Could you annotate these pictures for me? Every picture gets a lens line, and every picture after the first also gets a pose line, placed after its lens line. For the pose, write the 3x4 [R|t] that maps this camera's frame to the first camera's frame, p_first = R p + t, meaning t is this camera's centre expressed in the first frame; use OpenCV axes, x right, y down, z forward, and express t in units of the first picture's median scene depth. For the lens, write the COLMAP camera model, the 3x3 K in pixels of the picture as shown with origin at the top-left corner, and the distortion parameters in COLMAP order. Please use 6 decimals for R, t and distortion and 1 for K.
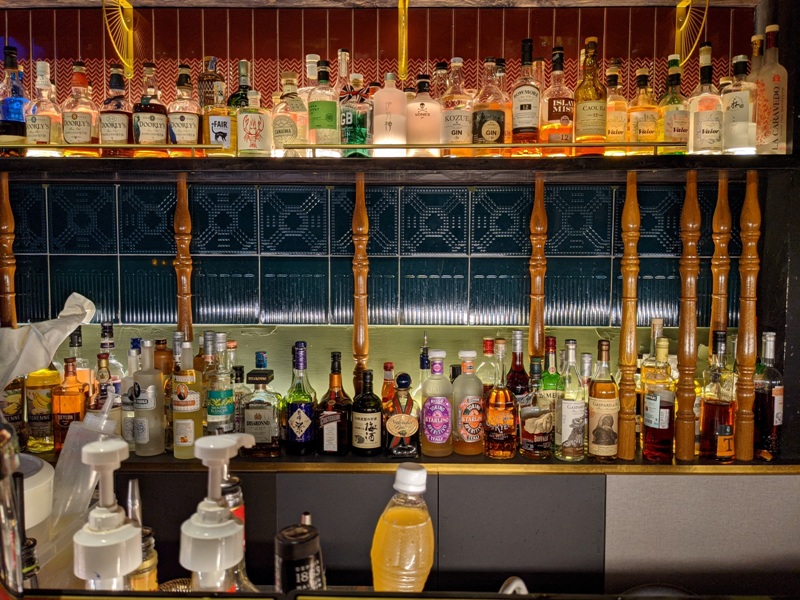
lens RADIAL K [[632.2, 0, 396.3], [0, 632.2, 300.7], [0, 0, 1]] dist [0.055396, -0.087949]
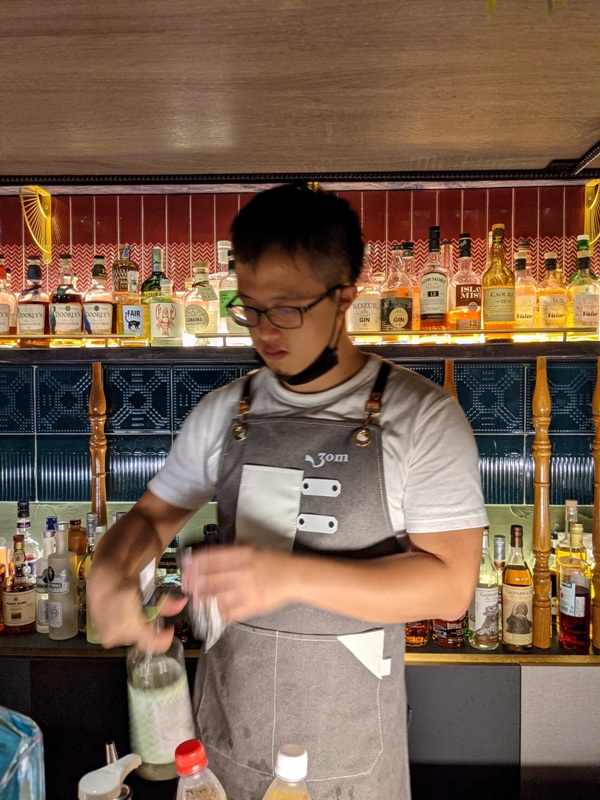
lens RADIAL K [[635.0, 0, 295.3], [0, 635.0, 401.1], [0, 0, 1]] dist [0.050622, -0.083265]
pose [[0.999289, -0.006606, -0.037132, 0.020478], [0.005396, 0.999454, -0.032589, -0.099197], [0.037327, 0.032366, 0.998779, -0.010693]]
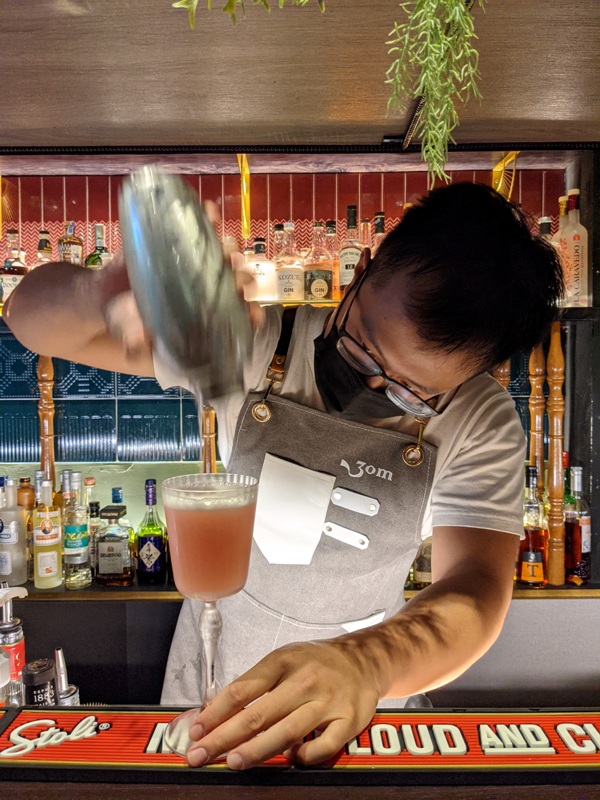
lens RADIAL K [[636.4, 0, 297.7], [0, 636.4, 399.6], [0, 0, 1]] dist [0.049829, -0.090849]
pose [[0.999945, -0.010164, -0.002635, 0.108164], [0.010096, 0.999647, -0.024562, -0.044096], [0.002884, 0.024534, 0.999695, -0.104689]]
